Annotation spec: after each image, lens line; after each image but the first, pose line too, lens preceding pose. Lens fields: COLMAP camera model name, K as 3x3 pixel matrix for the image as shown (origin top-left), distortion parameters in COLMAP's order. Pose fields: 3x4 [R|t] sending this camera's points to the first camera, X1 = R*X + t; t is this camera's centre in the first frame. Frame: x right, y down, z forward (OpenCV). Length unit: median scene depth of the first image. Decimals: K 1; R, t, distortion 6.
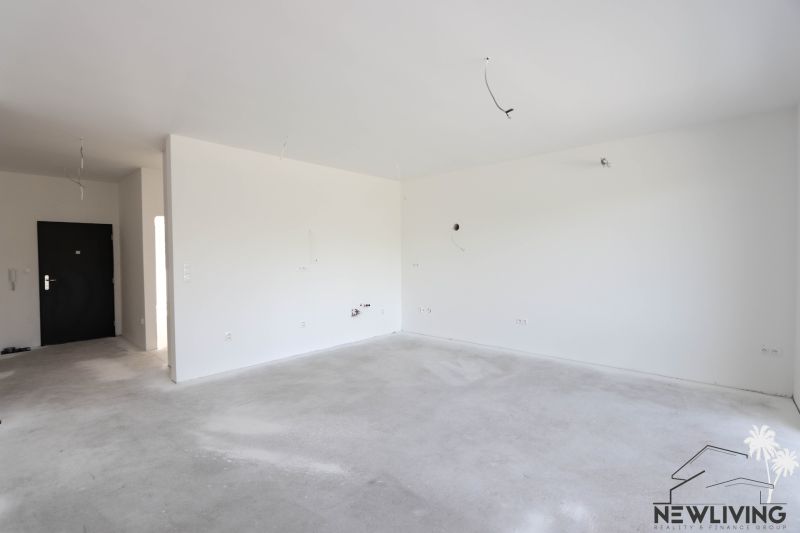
lens RADIAL K [[366.3, 0, 392.0], [0, 366.3, 264.1], [0, 0, 1]] dist [-0.012903, 0.001001]
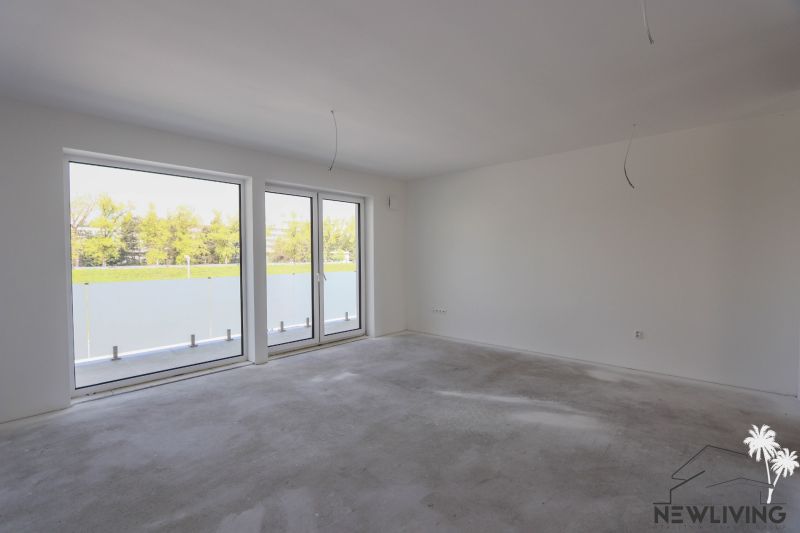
lens RADIAL K [[366.3, 0, 392.0], [0, 366.3, 264.1], [0, 0, 1]] dist [-0.012903, 0.001001]
pose [[-0.999808, 0.018483, 0.006432, 0.036764], [0.018720, 0.999067, 0.038928, -0.039556], [-0.005707, 0.039041, -0.999221, 2.066307]]
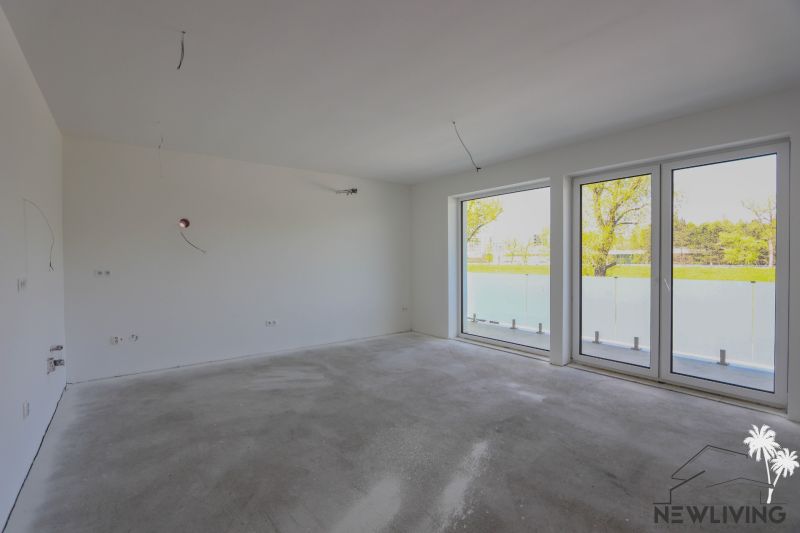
lens RADIAL K [[366.3, 0, 392.0], [0, 366.3, 264.1], [0, 0, 1]] dist [-0.012903, 0.001001]
pose [[0.179109, -0.003839, 0.983822, -1.069329], [0.021877, 0.999761, -0.000081, -0.001491], [-0.983586, 0.021538, 0.179150, 0.863378]]
